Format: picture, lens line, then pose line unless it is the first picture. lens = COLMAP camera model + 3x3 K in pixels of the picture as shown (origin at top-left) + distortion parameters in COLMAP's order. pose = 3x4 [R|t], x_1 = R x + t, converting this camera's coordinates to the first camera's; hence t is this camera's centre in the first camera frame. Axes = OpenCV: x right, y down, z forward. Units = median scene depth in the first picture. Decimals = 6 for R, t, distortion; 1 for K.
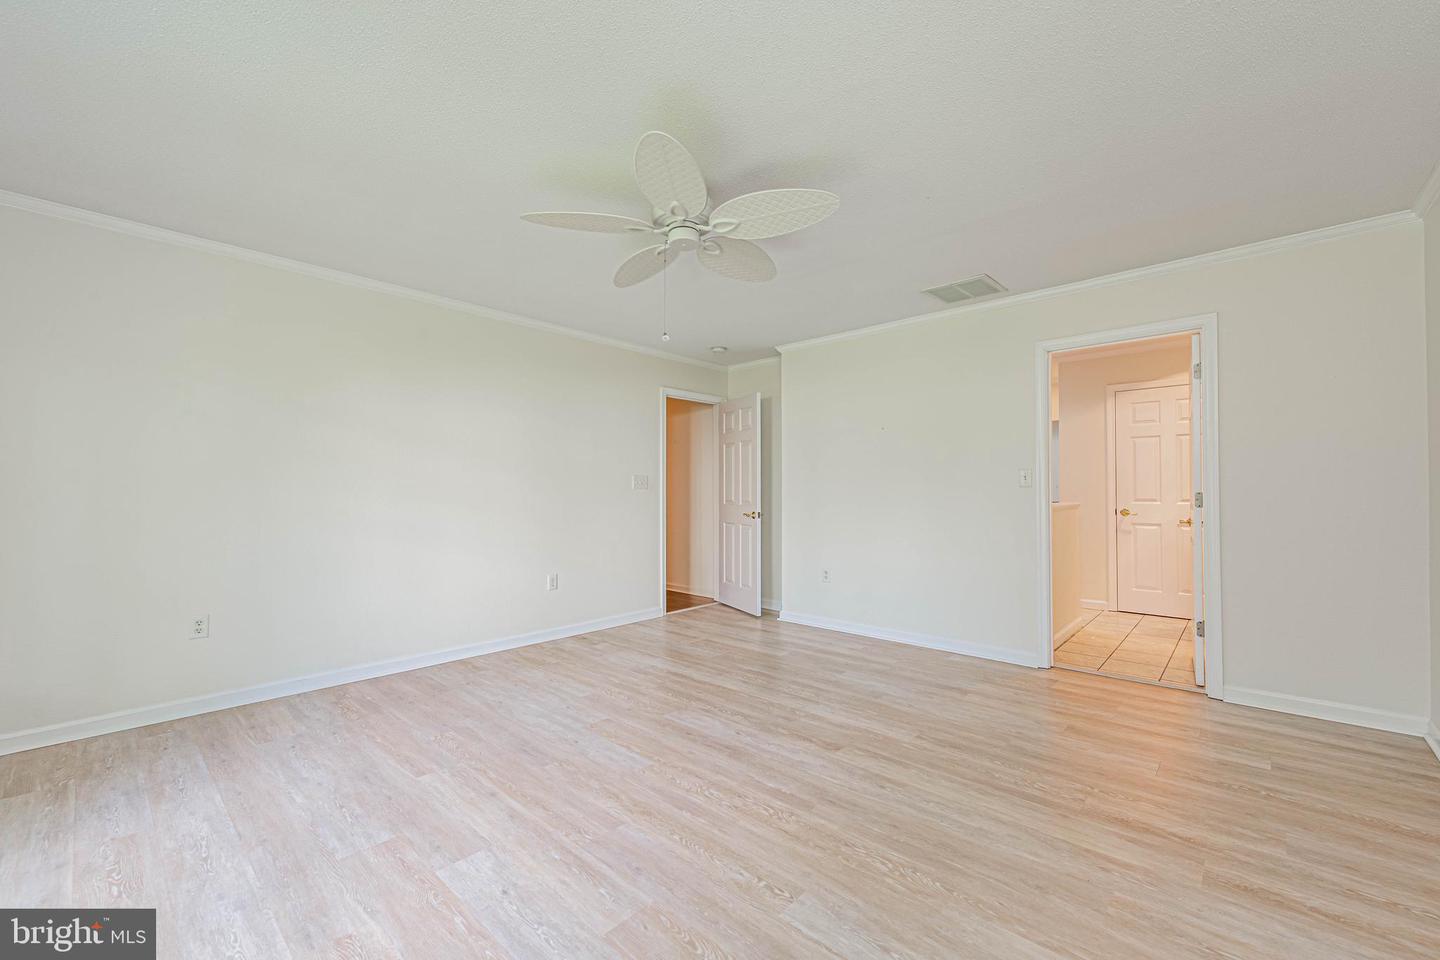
lens RADIAL K [[579.3, 0, 719.5], [0, 579.3, 484.9], [0, 0, 1]] dist [0.000811, -0.000937]
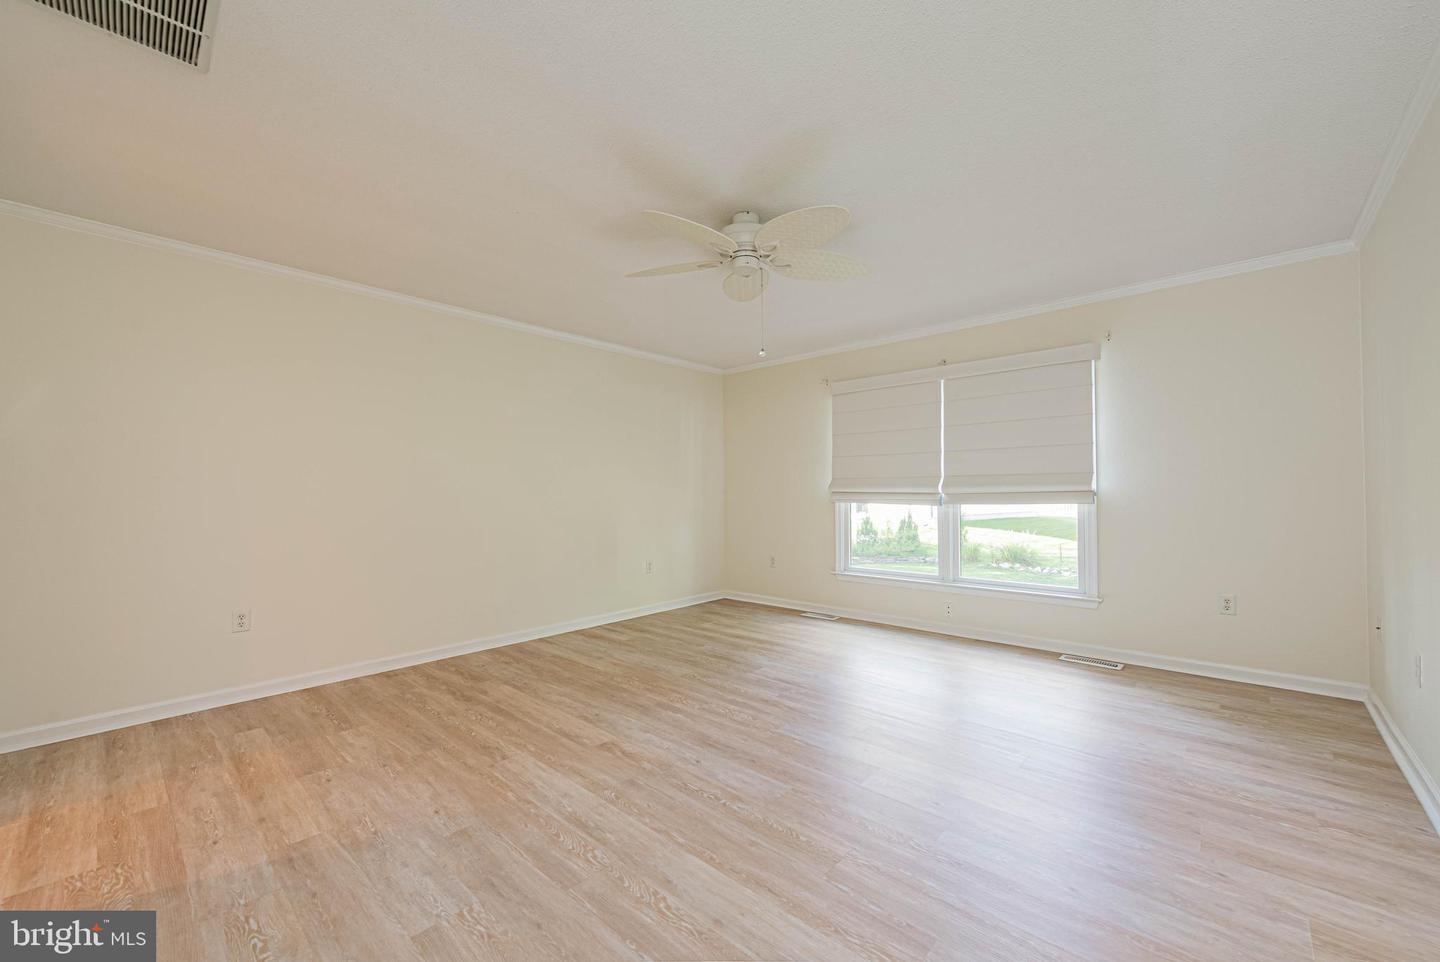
lens RADIAL K [[579.3, 0, 720.8], [0, 579.3, 486.4], [0, 0, 1]] dist [0.000811, -0.000937]
pose [[-0.999948, 0.007421, -0.006937, -0.001165], [0.007549, 0.999798, -0.018630, 0.017391], [0.006798, -0.018681, -0.999802, 2.094127]]
